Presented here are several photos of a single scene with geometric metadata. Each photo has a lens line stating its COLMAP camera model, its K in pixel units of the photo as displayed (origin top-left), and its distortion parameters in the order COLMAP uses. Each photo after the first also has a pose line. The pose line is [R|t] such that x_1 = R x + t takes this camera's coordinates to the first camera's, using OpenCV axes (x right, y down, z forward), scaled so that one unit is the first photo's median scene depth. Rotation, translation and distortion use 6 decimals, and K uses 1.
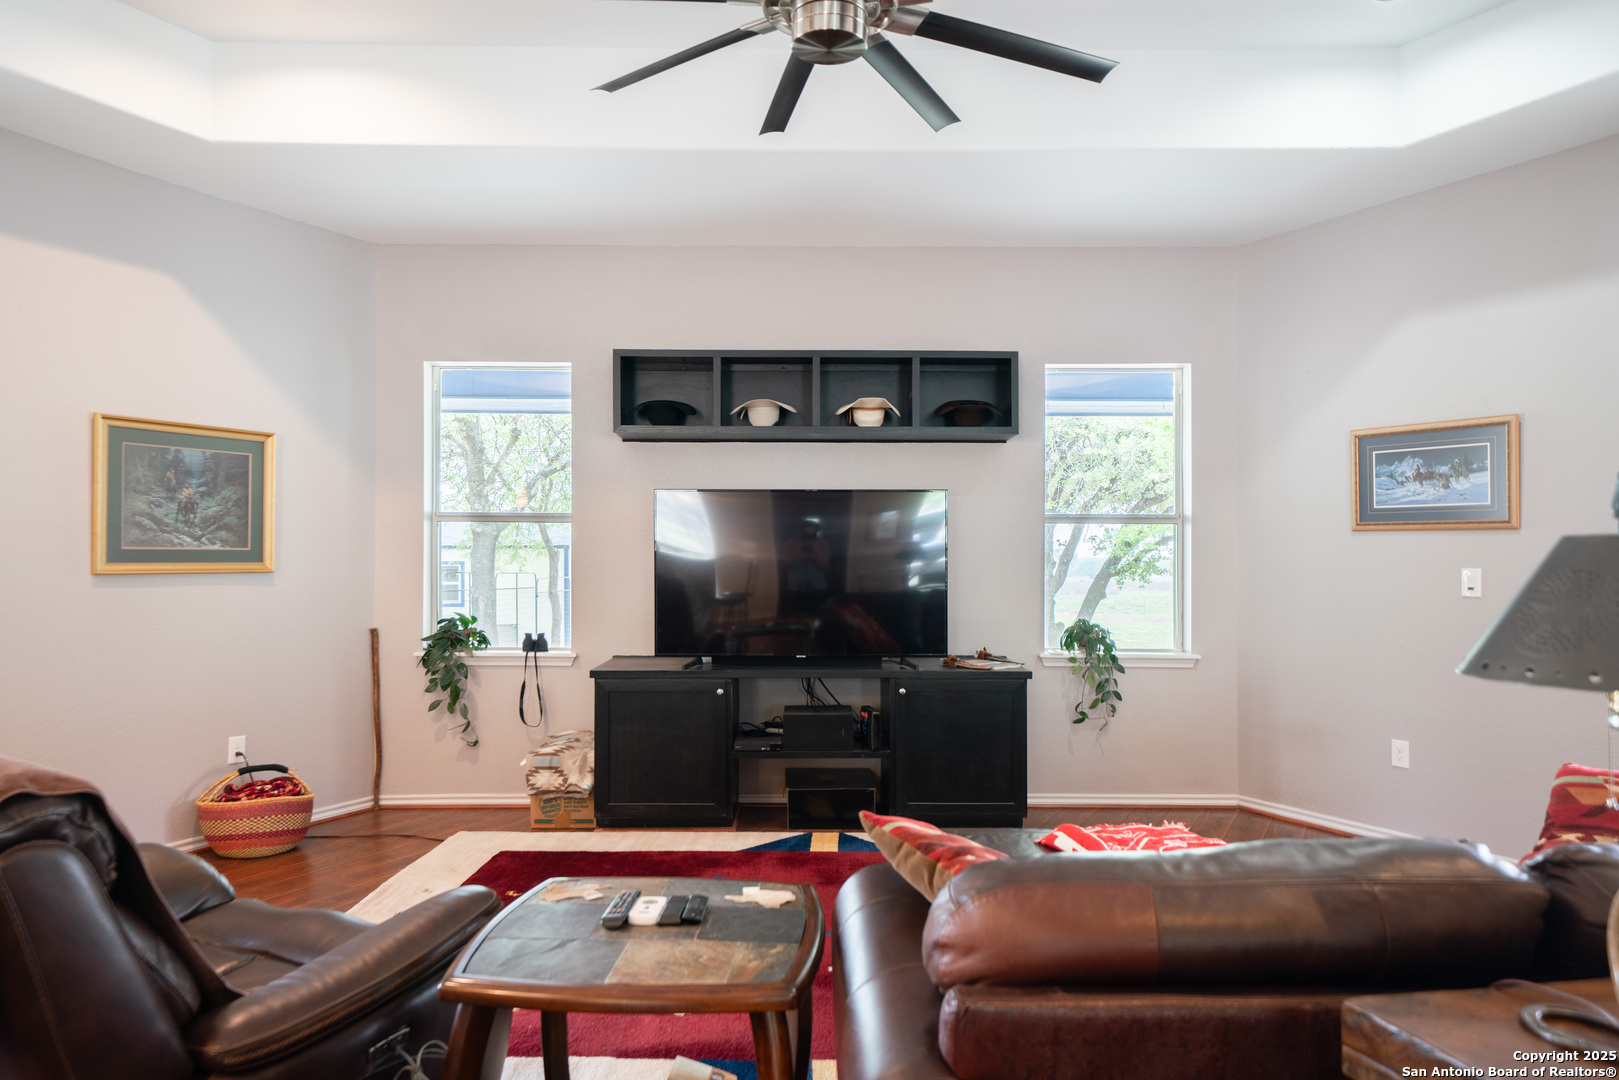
lens RADIAL K [[1057.7, 0, 807.6], [0, 1057.7, 588.0], [0, 0, 1]] dist [0.021894, 0.005574]
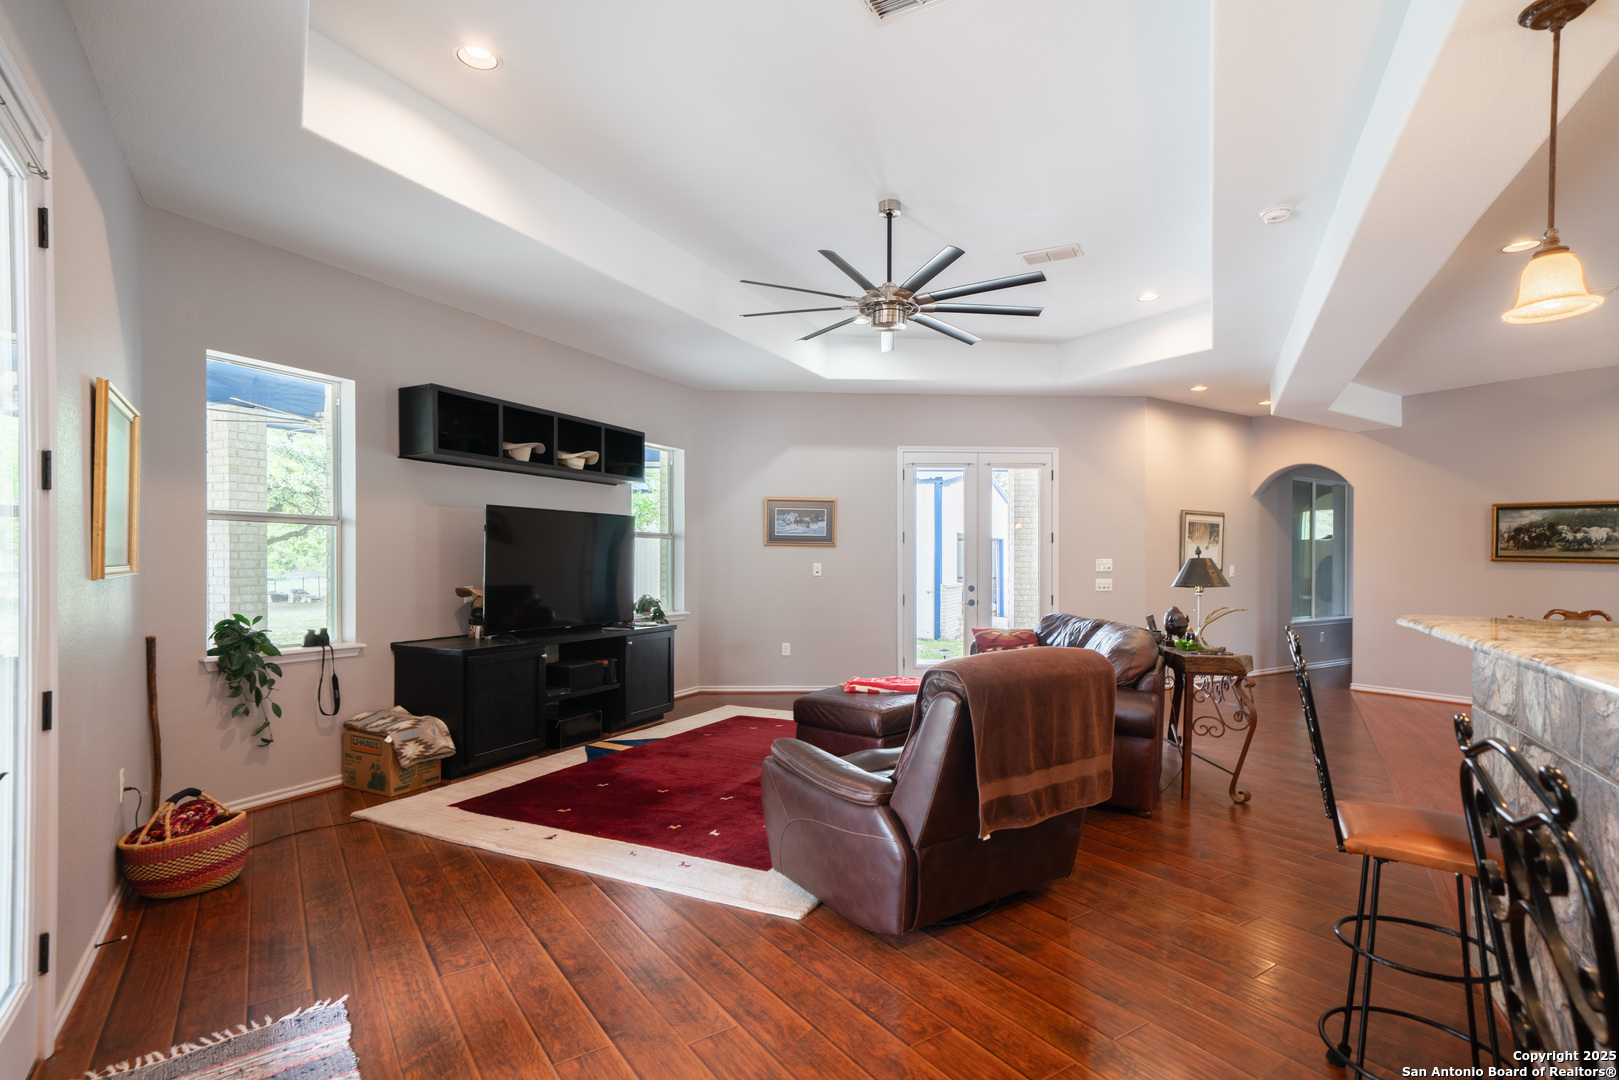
lens RADIAL K [[806.6, 0, 823.5], [0, 806.6, 578.3], [0, 0, 1]] dist [0.017441, 0.002638]
pose [[0.443976, -0.023357, 0.895734, -0.803165], [0.019956, 0.999670, 0.016176, -0.011931], [-0.895816, 0.010693, 0.444296, 0.191177]]
